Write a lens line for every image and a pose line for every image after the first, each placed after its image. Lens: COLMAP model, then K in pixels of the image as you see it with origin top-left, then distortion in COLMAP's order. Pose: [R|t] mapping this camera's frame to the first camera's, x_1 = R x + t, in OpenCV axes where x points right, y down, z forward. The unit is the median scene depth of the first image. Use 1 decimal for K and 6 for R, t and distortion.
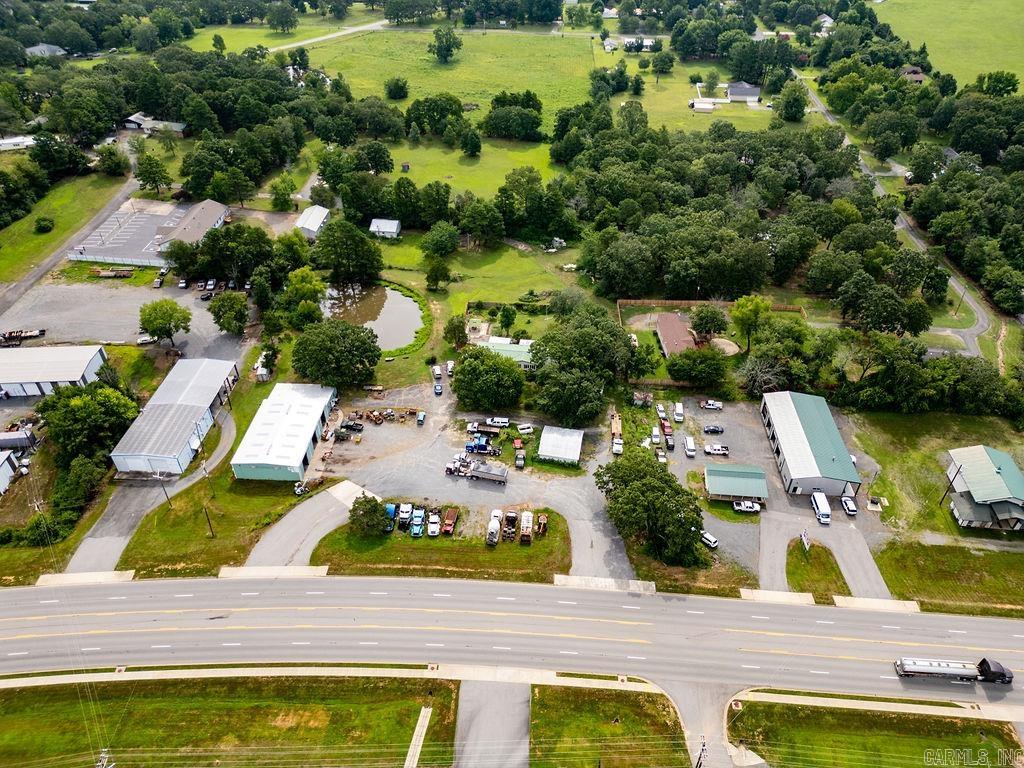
lens RADIAL K [[718.8, 0, 512.0], [0, 718.8, 384.0], [0, 0, 1]] dist [0.067134, -0.060151]
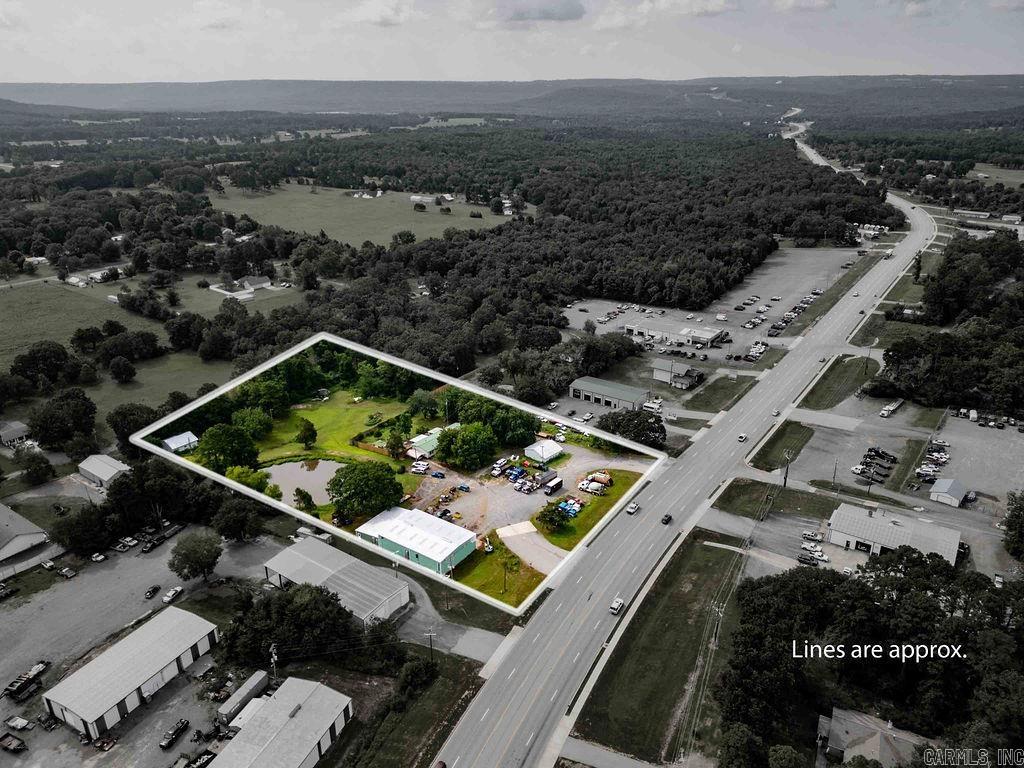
lens RADIAL K [[718.8, 0, 512.0], [0, 718.8, 384.0], [0, 0, 1]] dist [0.067134, -0.060151]
pose [[0.522058, -0.333022, 0.785208, -0.983282], [0.535528, 0.844515, 0.002121, -0.062201], [-0.663827, 0.419393, 0.619228, 0.078170]]
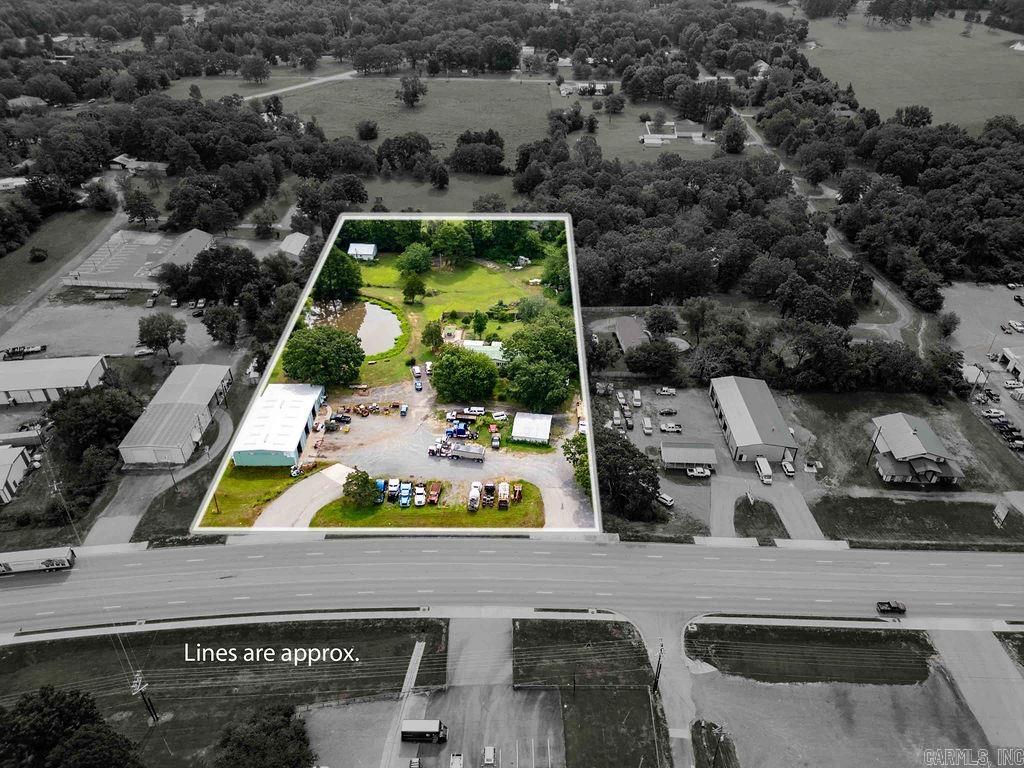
lens RADIAL K [[718.8, 0, 512.0], [0, 718.8, 384.0], [0, 0, 1]] dist [0.067134, -0.060151]
pose [[0.998616, -0.031856, 0.041844, -0.006450], [0.034417, 0.997484, -0.061983, 0.078759], [-0.039765, 0.063337, 0.997200, -0.097537]]
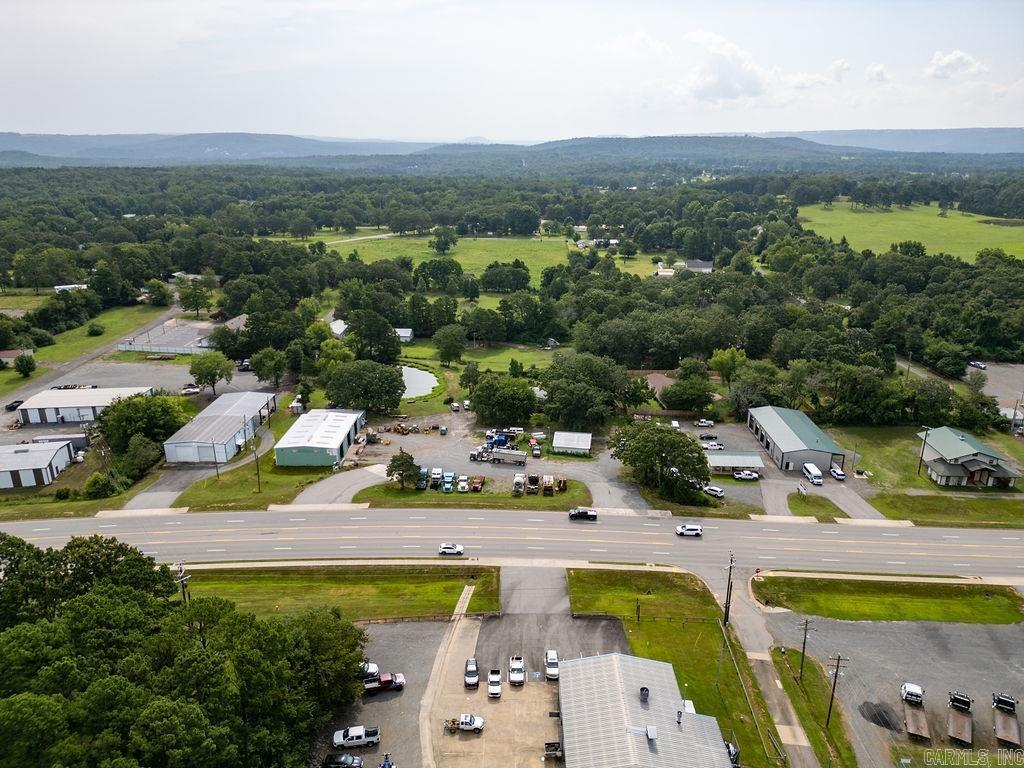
lens RADIAL K [[718.8, 0, 512.0], [0, 718.8, 384.0], [0, 0, 1]] dist [0.067134, -0.060151]
pose [[0.999280, -0.015695, 0.034532, -0.056863], [0.026327, 0.942369, -0.333538, 0.338739], [-0.027307, 0.334207, 0.942104, -0.060360]]
